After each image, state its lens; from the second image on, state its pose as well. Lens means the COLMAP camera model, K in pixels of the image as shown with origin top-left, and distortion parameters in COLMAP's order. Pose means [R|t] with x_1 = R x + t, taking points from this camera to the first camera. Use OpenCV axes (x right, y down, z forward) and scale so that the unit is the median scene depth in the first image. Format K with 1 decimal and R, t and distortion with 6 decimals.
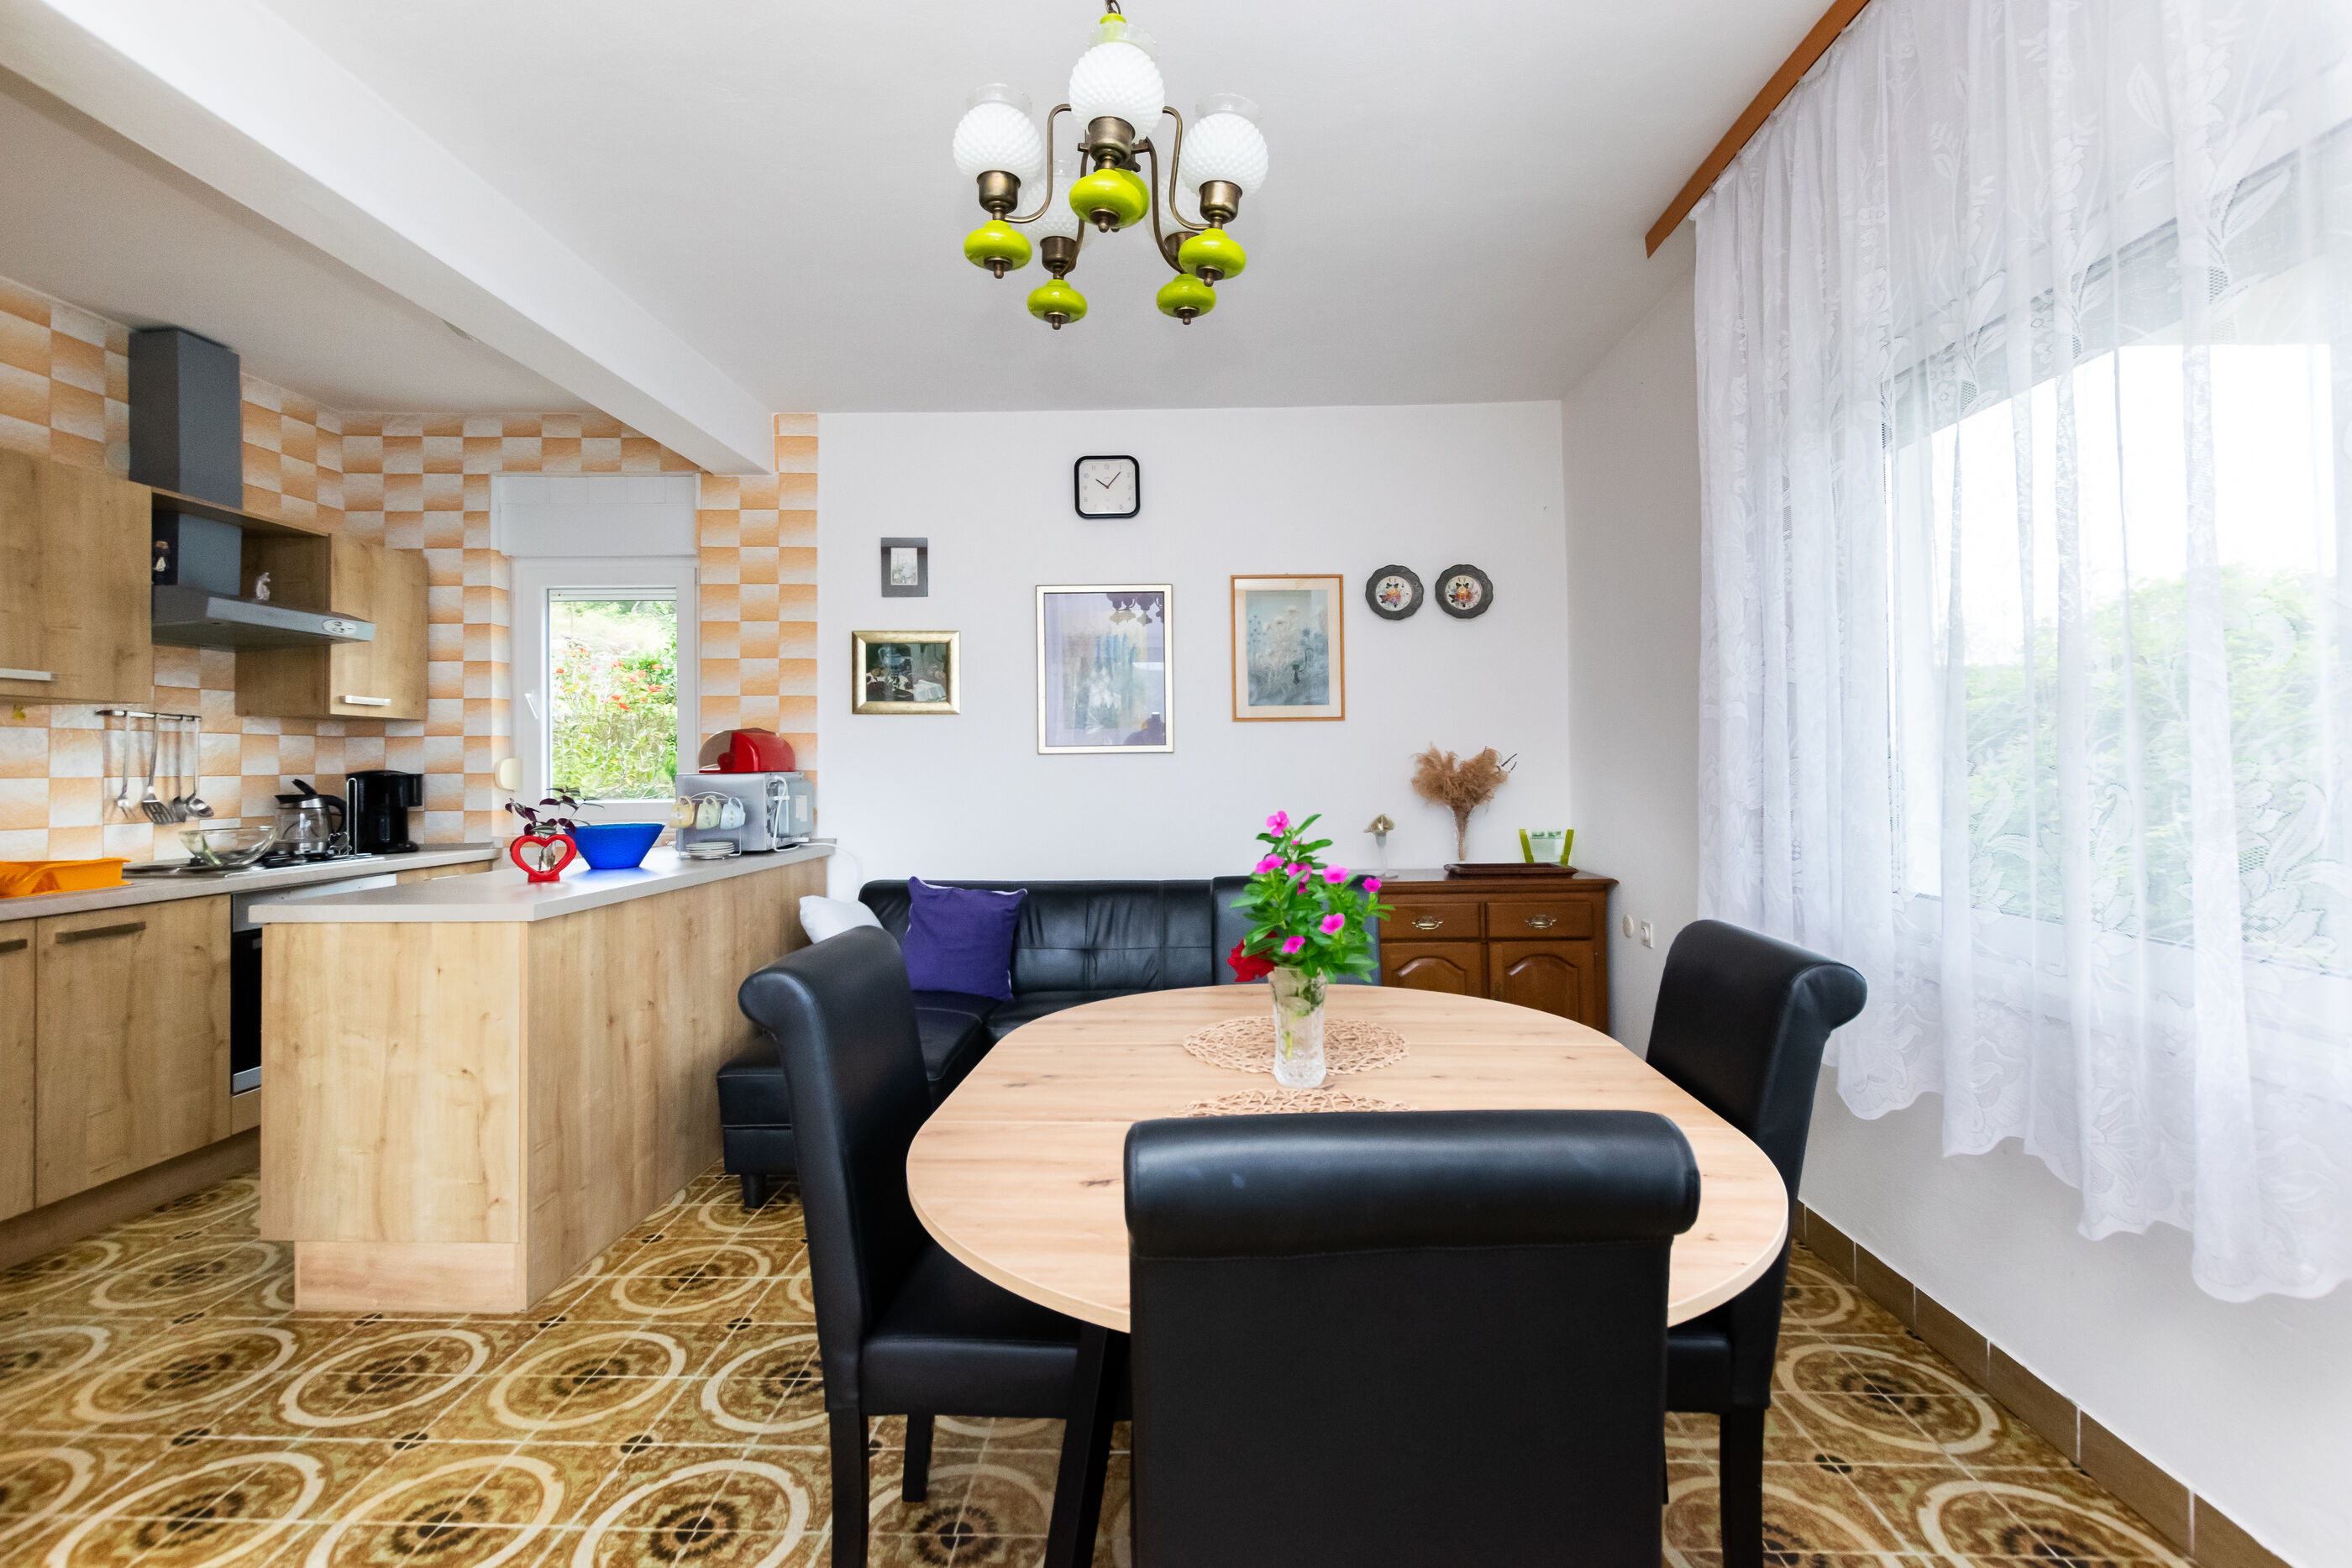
lens RADIAL K [[960.6, 0, 1140.7], [0, 960.6, 754.5], [0, 0, 1]] dist [0.000778, -0.000433]
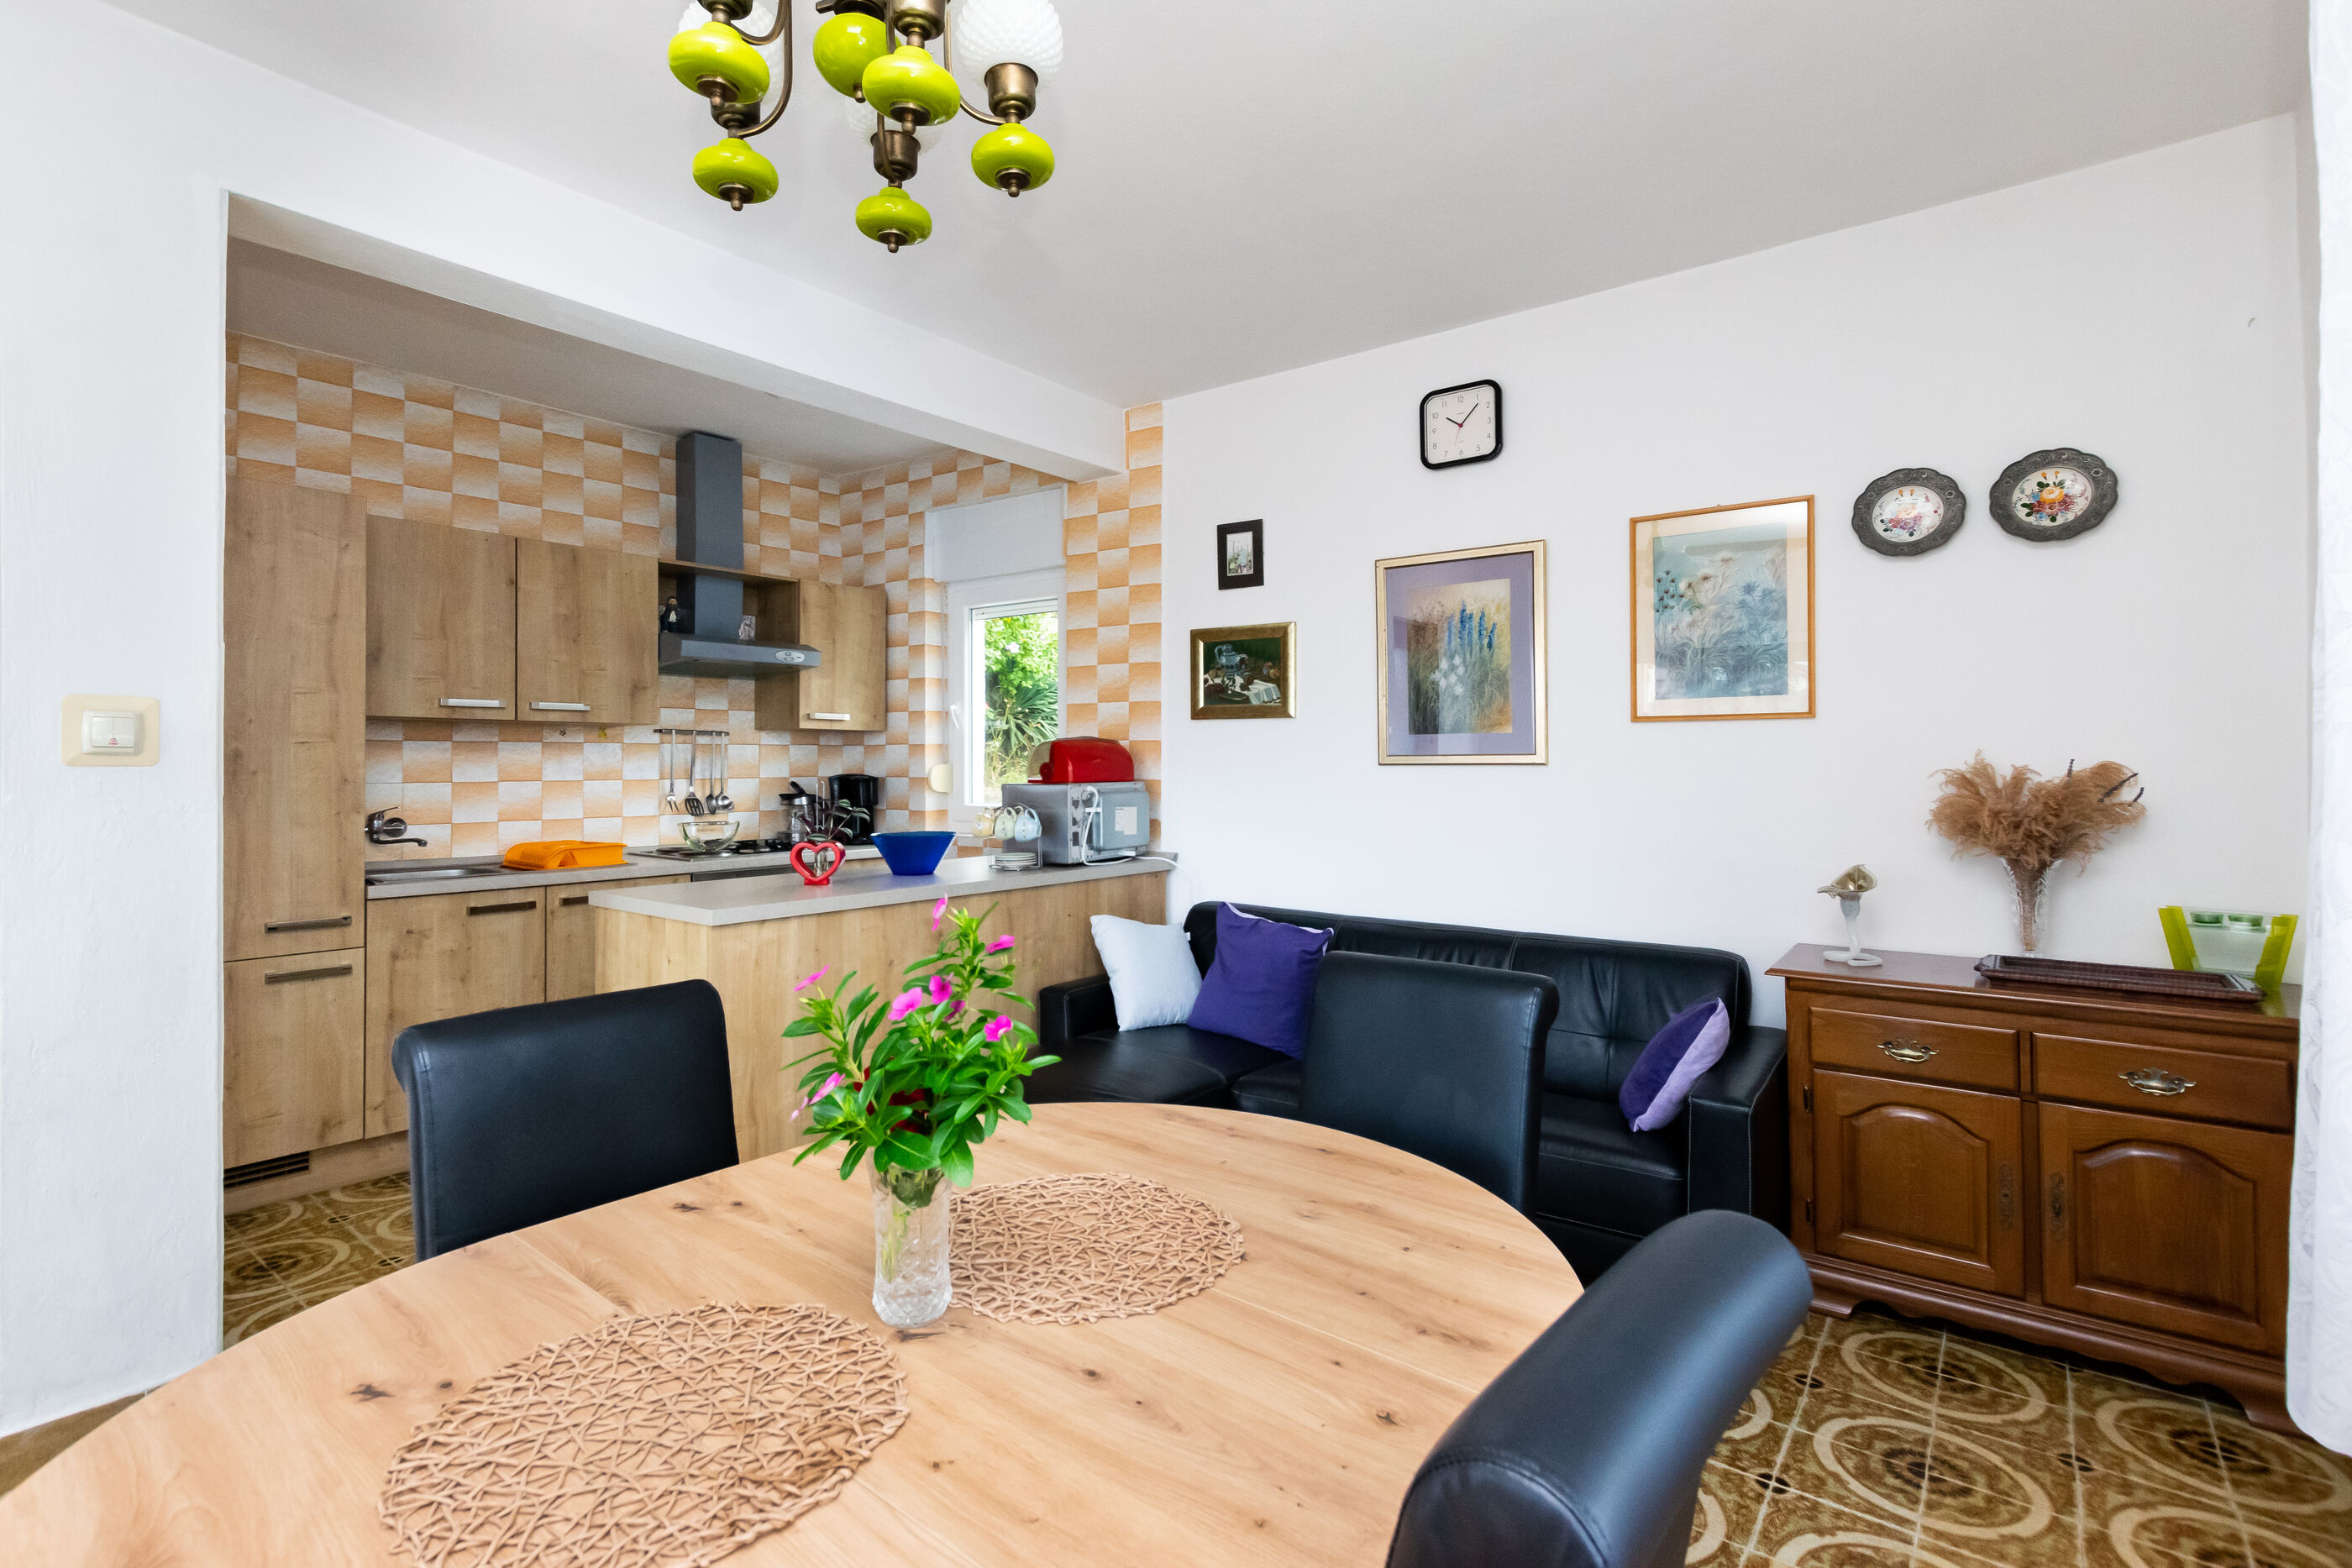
lens RADIAL K [[1016.1, 0, 1196.0], [0, 1016.1, 756.6], [0, 0, 1]] dist [0.003047, -0.000388]
pose [[0.831329, 0.004560, -0.555763, 0.278738], [0.001150, 0.999950, 0.009924, -0.018074], [0.555780, -0.008889, 0.831282, 0.208568]]
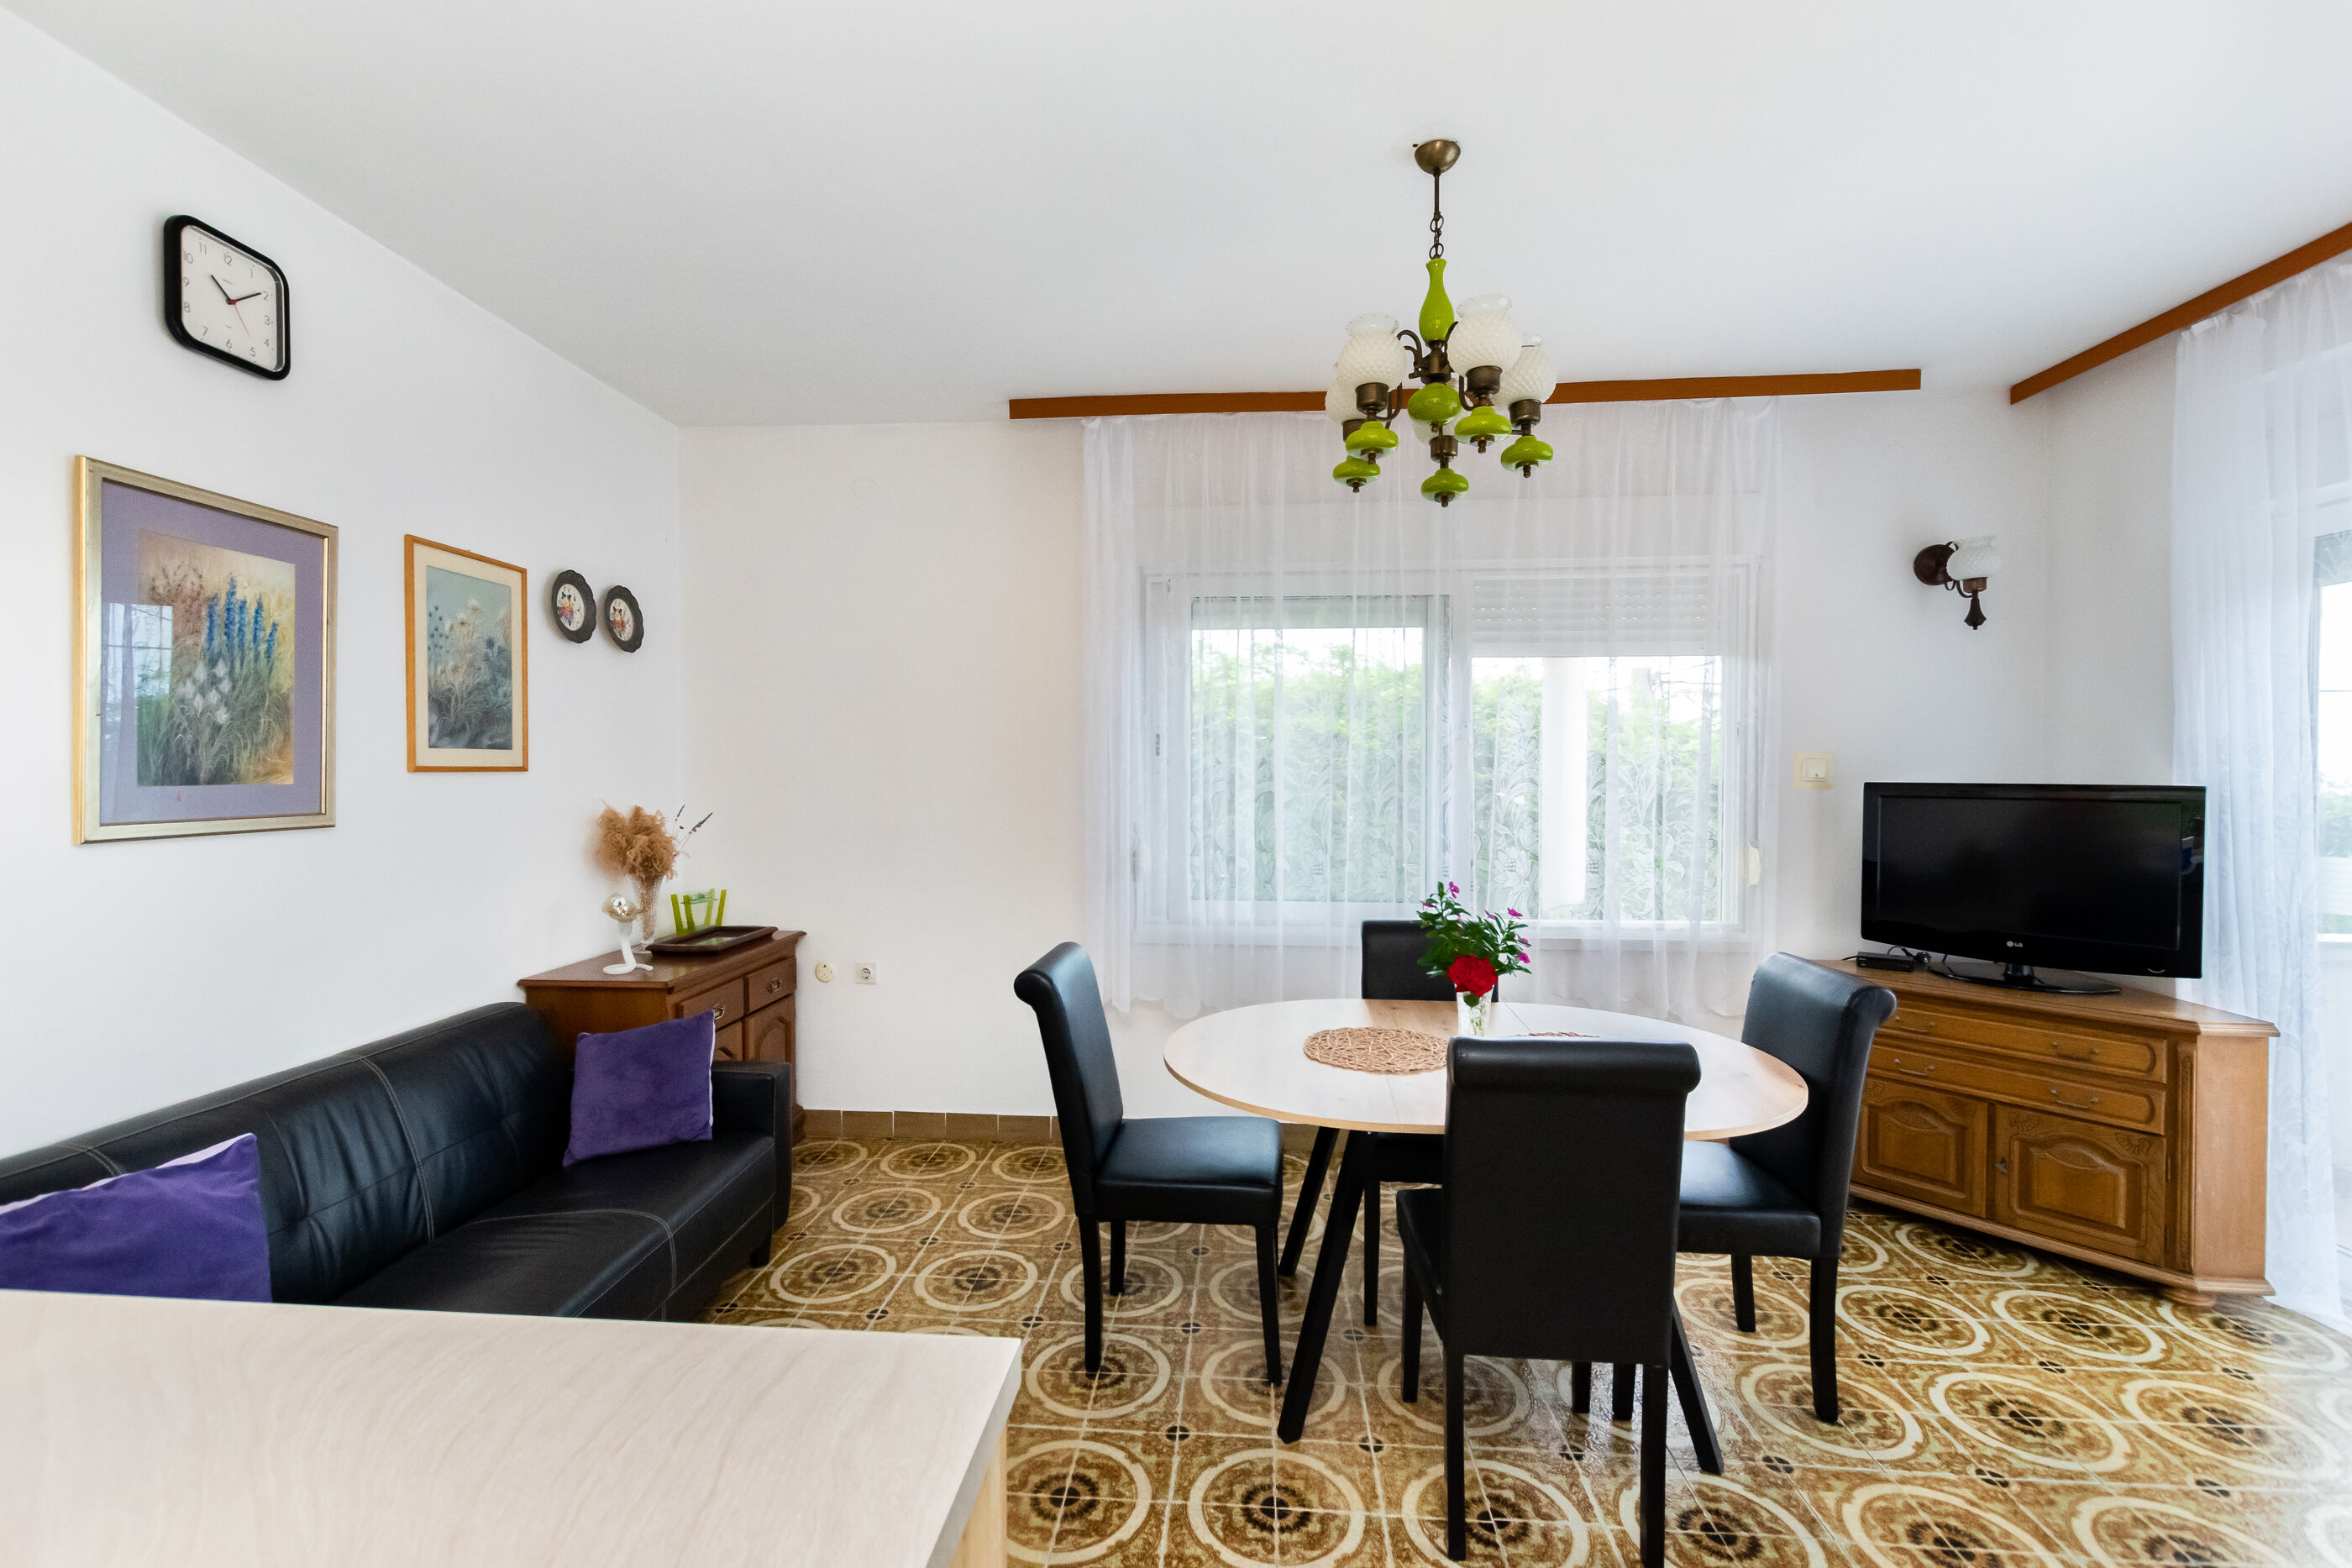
lens RADIAL K [[1050.4, 0, 1143.5], [0, 1050.4, 786.6], [0, 0, 1]] dist [-0.004271, -0.000504]
pose [[0.071360, -0.004910, 0.997439, -0.612516], [-0.006910, 0.999961, 0.005416, -0.035848], [-0.997427, -0.007279, 0.071323, 0.542295]]
